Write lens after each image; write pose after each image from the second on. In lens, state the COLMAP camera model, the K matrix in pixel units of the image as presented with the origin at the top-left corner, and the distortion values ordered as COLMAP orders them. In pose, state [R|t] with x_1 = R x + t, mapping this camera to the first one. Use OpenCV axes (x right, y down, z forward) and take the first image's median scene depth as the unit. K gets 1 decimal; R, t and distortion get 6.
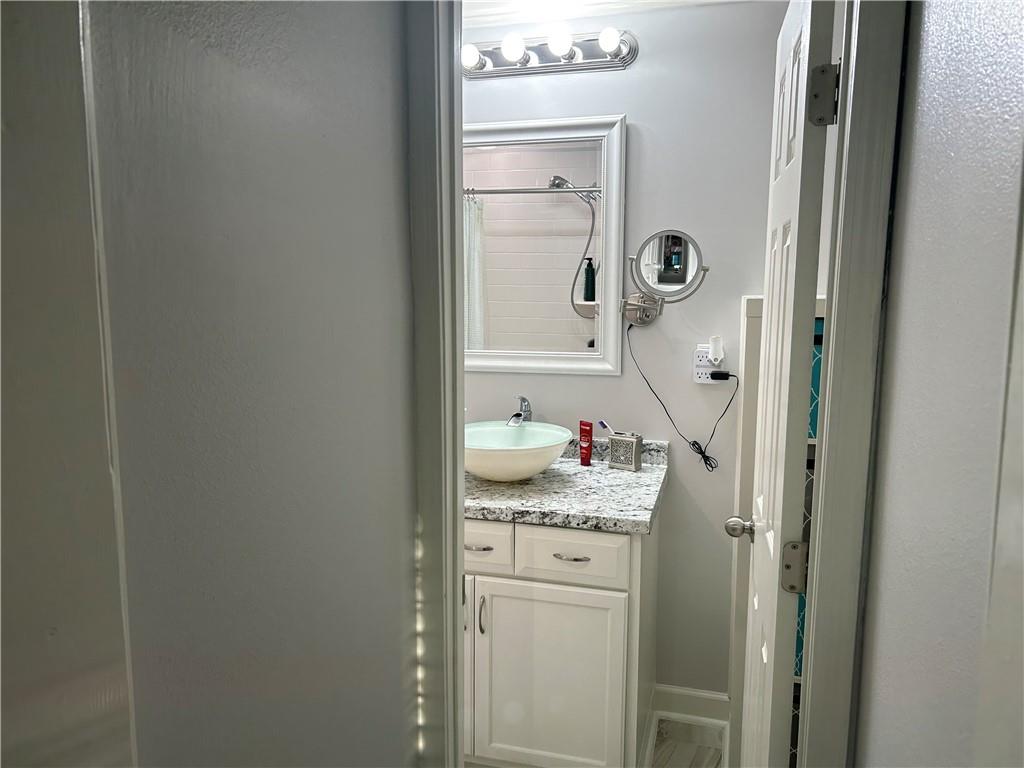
lens RADIAL K [[767.3, 0, 509.1], [0, 767.3, 391.7], [0, 0, 1]] dist [0.053911, -0.065657]
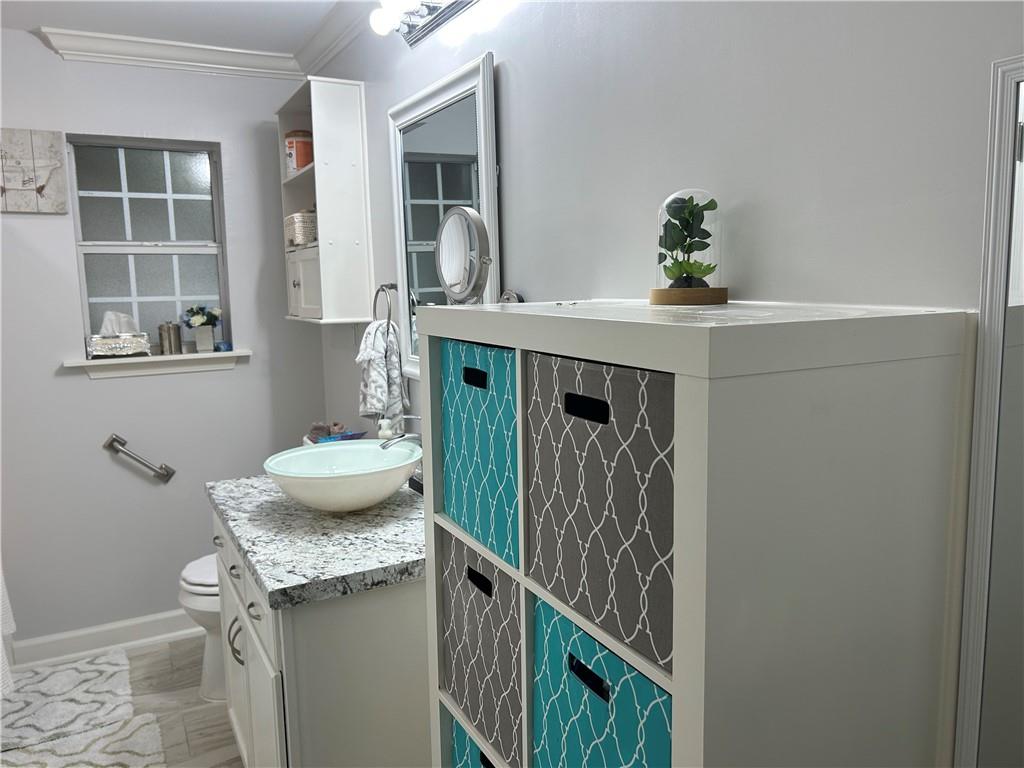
lens RADIAL K [[767.3, 0, 516.6], [0, 767.3, 385.0], [0, 0, 1]] dist [0.053911, -0.065657]
pose [[0.693231, 0.080493, -0.716207, 0.789852], [-0.076763, 0.996337, 0.037676, -0.077503], [0.716616, 0.028860, 0.696870, 0.556835]]
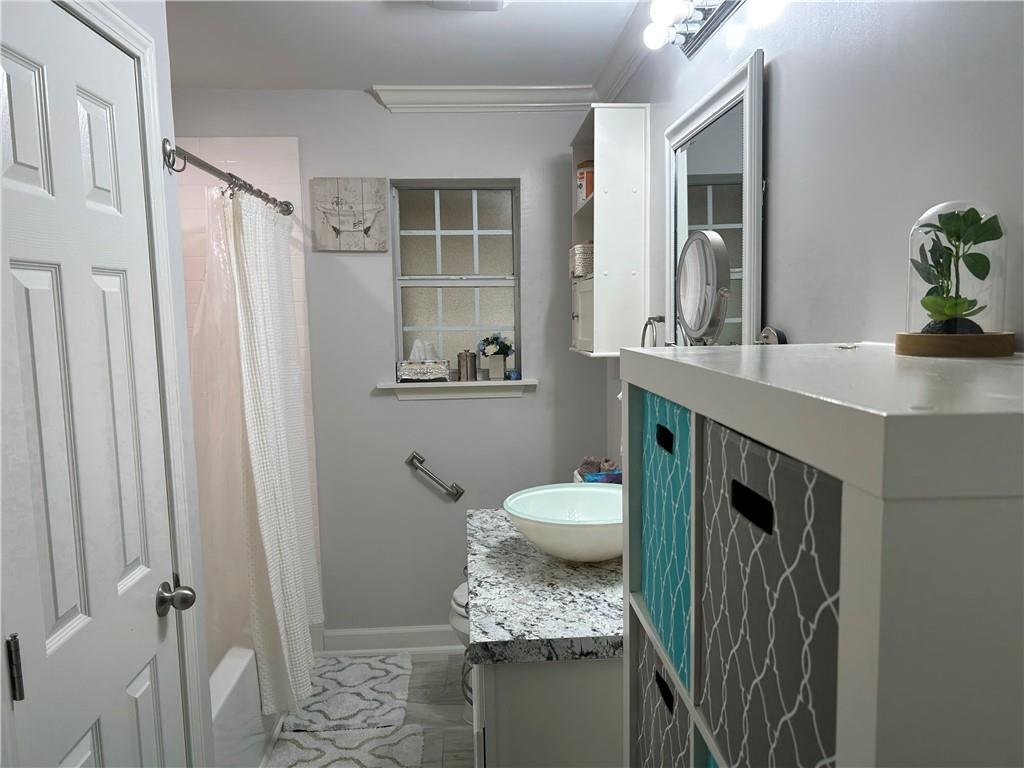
lens RADIAL K [[767.3, 0, 523.2], [0, 767.3, 386.7], [0, 0, 1]] dist [0.053911, -0.065657]
pose [[0.334780, 0.082237, -0.938701, 0.766652], [-0.113182, 0.992482, 0.046583, -0.101473], [0.935474, 0.090649, 0.341571, 0.683535]]
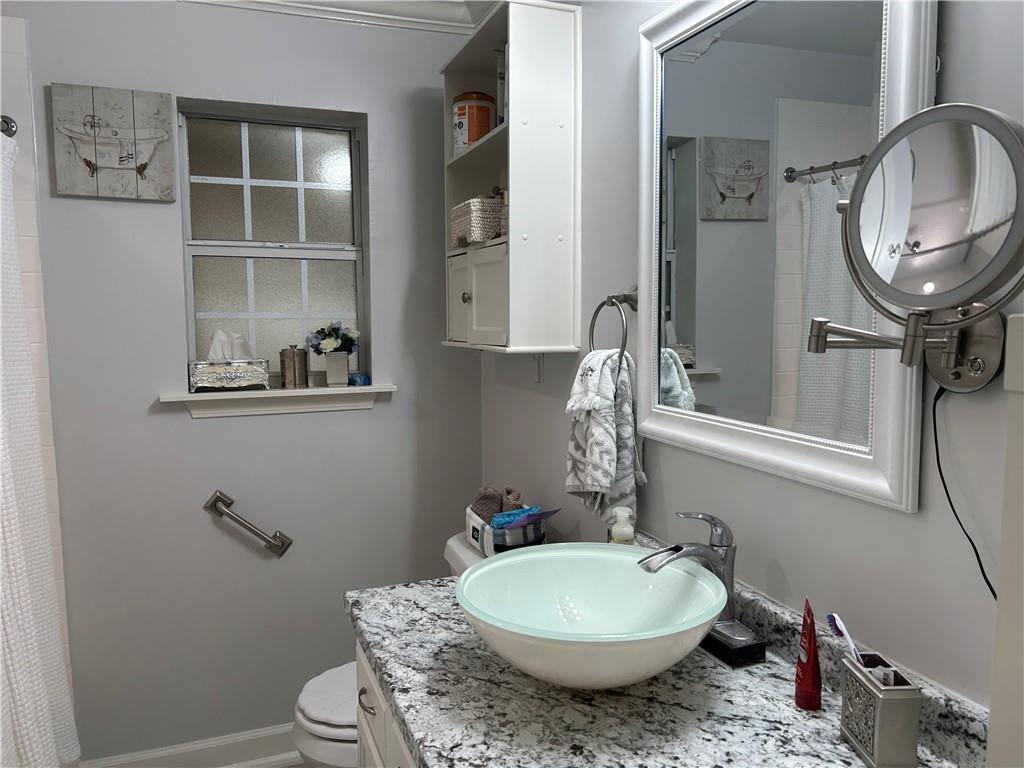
lens RADIAL K [[767.3, 0, 513.9], [0, 767.3, 379.1], [0, 0, 1]] dist [0.053911, -0.065657]
pose [[0.600426, 0.065328, -0.797008, 0.381300], [-0.102543, 0.994719, 0.004284, -0.080107], [0.793079, 0.079156, 0.603954, 0.678643]]
